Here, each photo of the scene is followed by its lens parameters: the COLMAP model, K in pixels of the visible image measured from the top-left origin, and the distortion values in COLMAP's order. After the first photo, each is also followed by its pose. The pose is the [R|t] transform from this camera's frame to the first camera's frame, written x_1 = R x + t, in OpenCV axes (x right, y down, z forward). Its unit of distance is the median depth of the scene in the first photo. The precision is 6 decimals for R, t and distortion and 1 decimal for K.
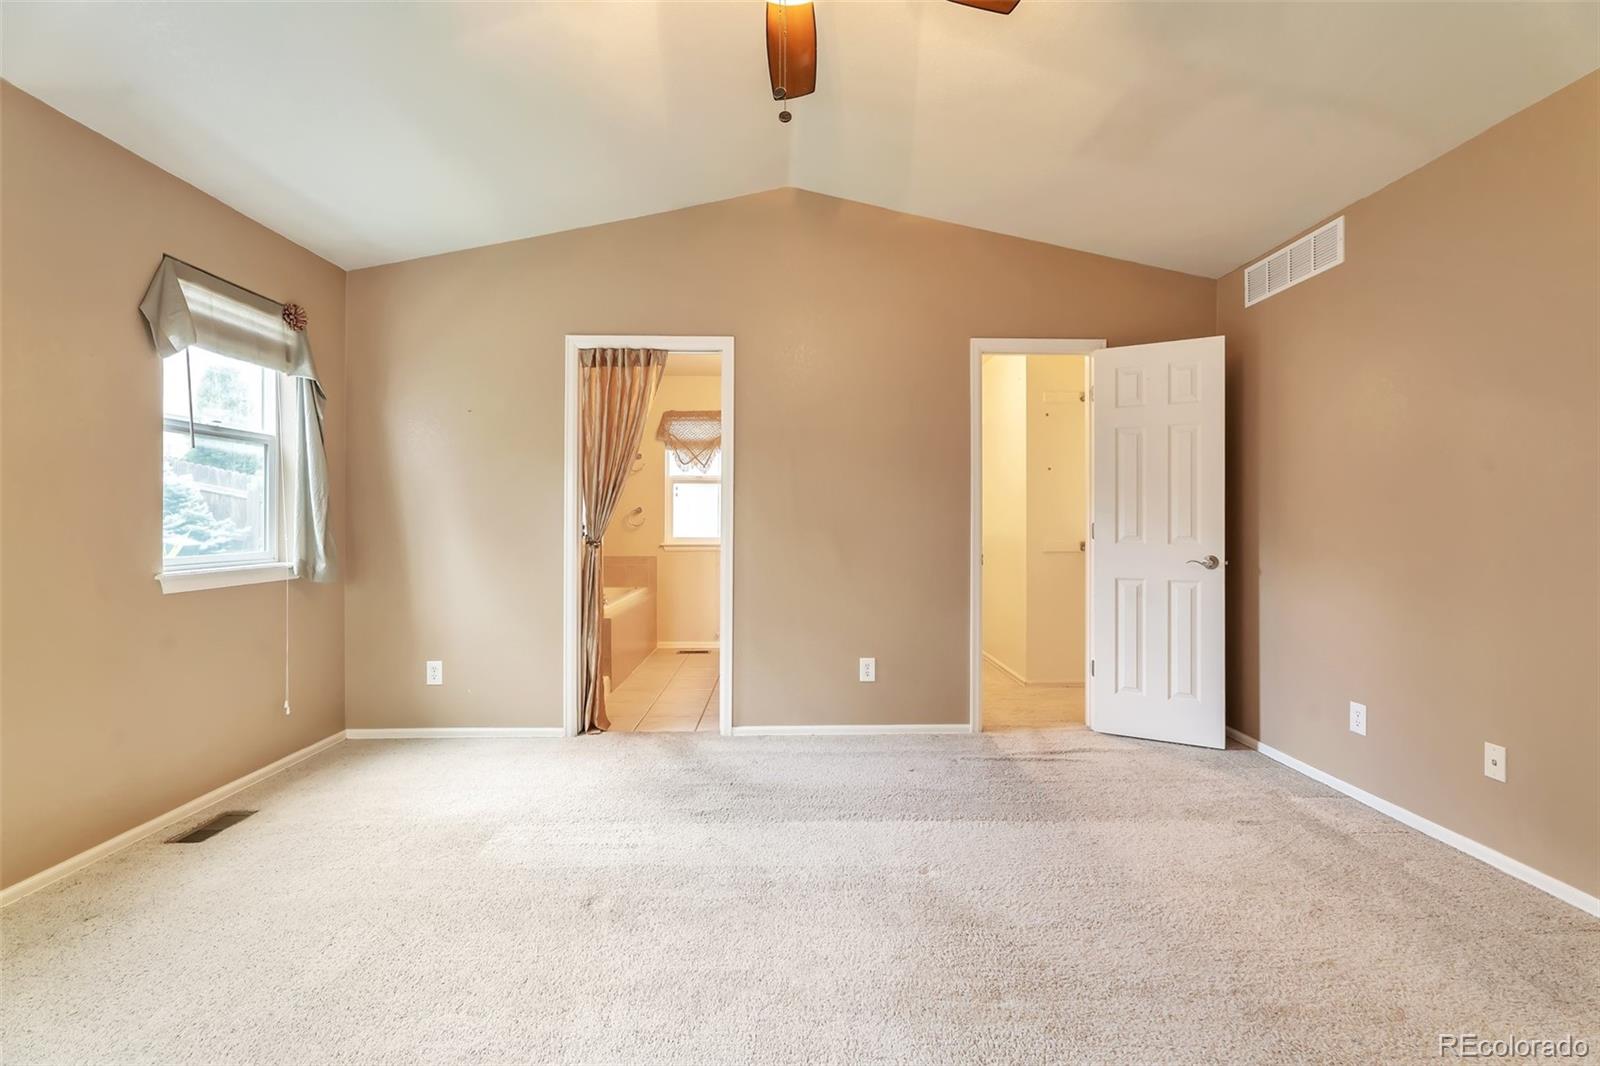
lens RADIAL K [[728.0, 0, 801.9], [0, 728.0, 517.4], [0, 0, 1]] dist [-0.000998, 0.000564]
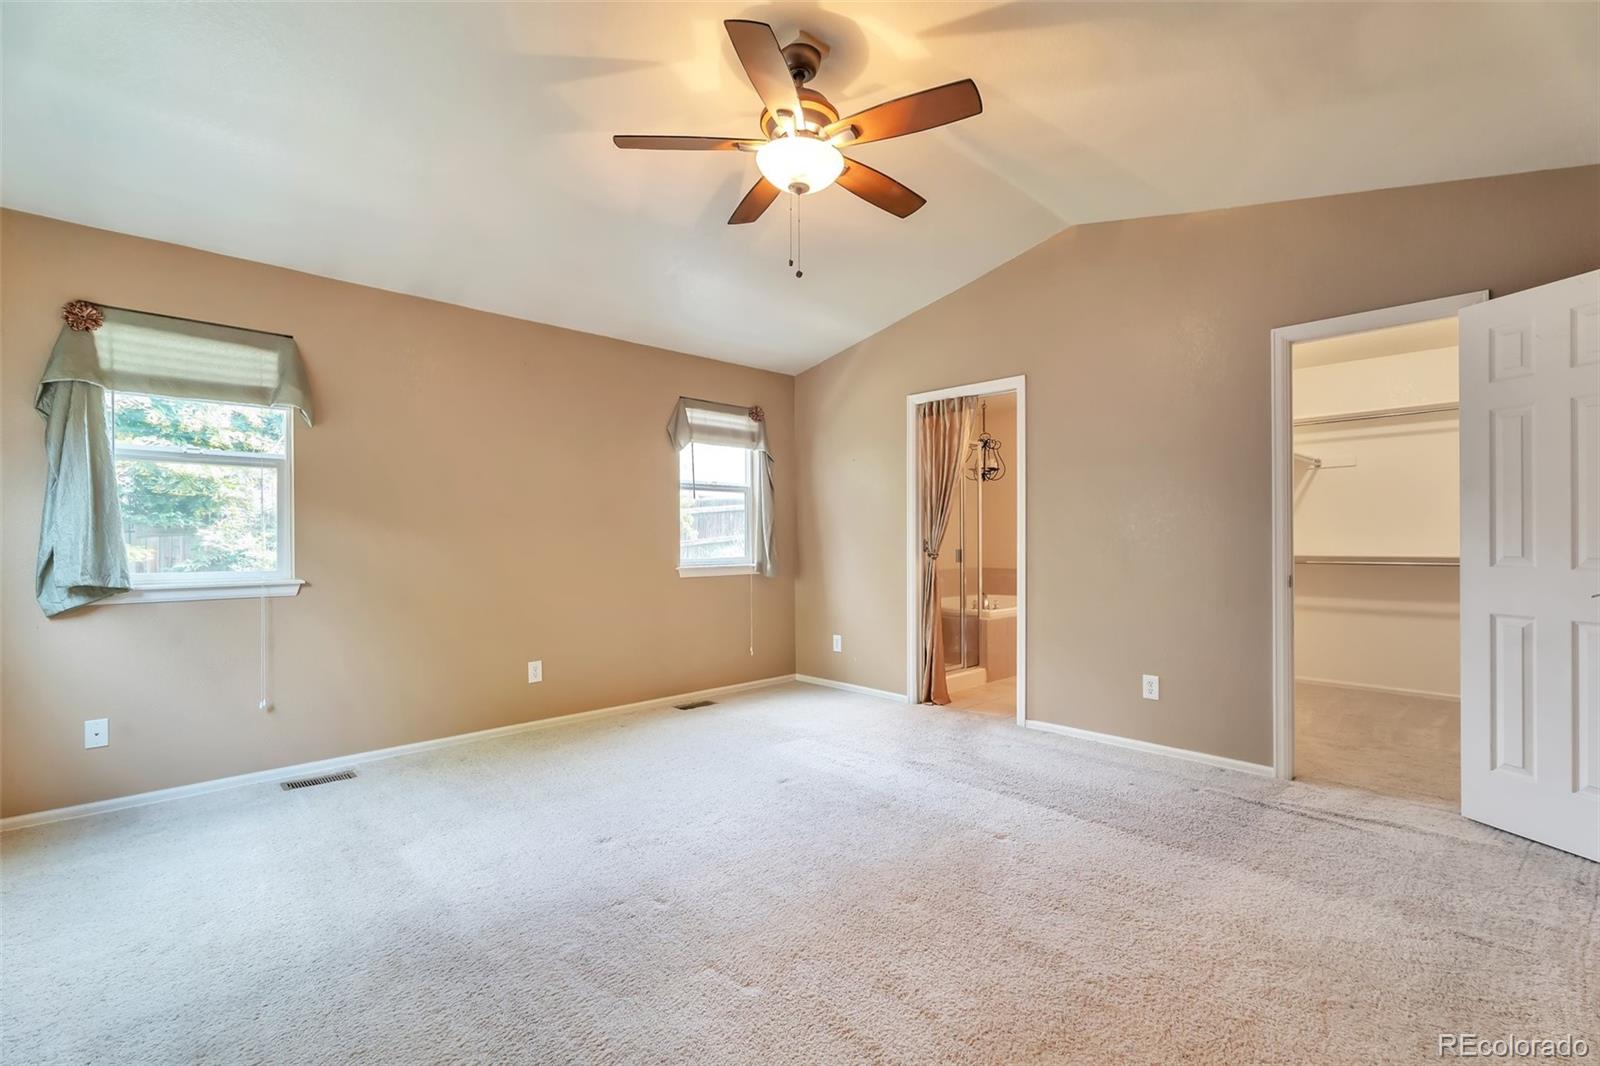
lens RADIAL K [[707.2, 0, 802.6], [0, 707.2, 540.3], [0, 0, 1]] dist [0.001806, 0.000513]
pose [[0.673714, -0.000400, -0.738992, 0.526651], [0.004842, 0.999981, 0.003873, 0.003223], [0.738976, -0.006188, 0.673703, 0.003507]]
